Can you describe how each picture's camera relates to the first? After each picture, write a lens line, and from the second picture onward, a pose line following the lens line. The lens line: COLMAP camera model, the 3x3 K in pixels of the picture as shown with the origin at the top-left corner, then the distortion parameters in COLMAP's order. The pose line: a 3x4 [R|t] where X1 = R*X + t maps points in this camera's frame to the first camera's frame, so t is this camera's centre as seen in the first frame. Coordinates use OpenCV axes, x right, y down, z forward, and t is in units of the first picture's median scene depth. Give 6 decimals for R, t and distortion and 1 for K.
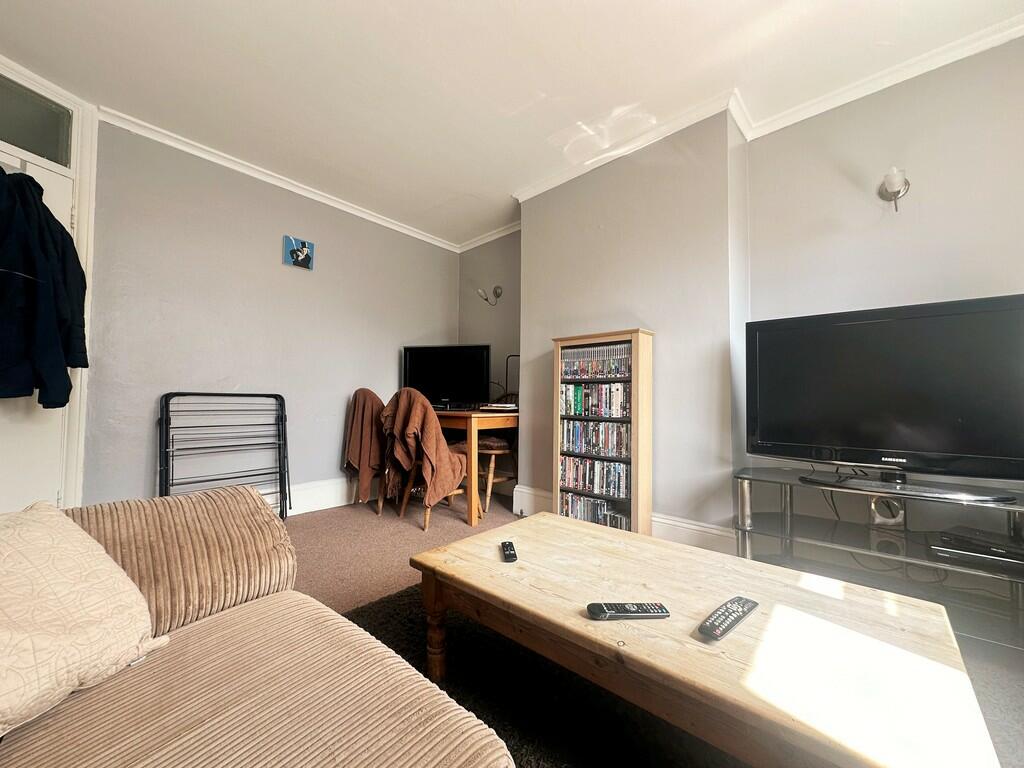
lens RADIAL K [[411.3, 0, 512.0], [0, 411.3, 384.0], [0, 0, 1]] dist [0.000507, 0.000189]
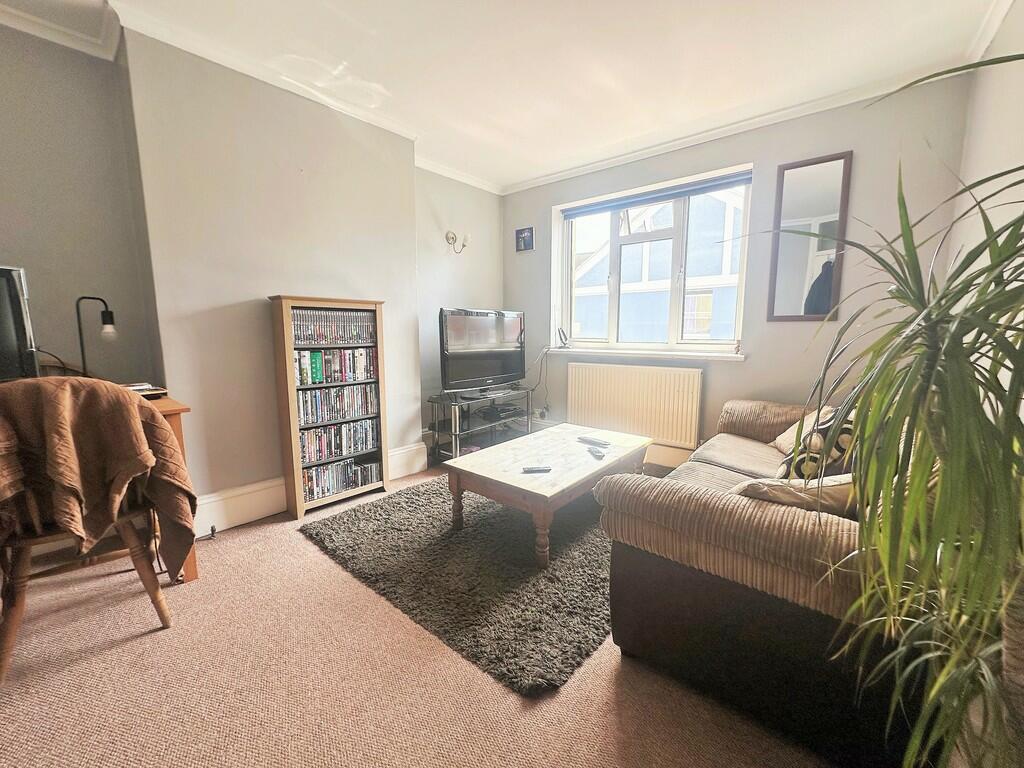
lens RADIAL K [[411.3, 0, 512.0], [0, 411.3, 384.0], [0, 0, 1]] dist [0.000507, 0.000189]
pose [[-0.030471, -0.142124, 0.989380, -0.796726], [-0.037726, 0.989298, 0.140950, -0.073462], [-0.998823, -0.033031, -0.035507, 0.609793]]
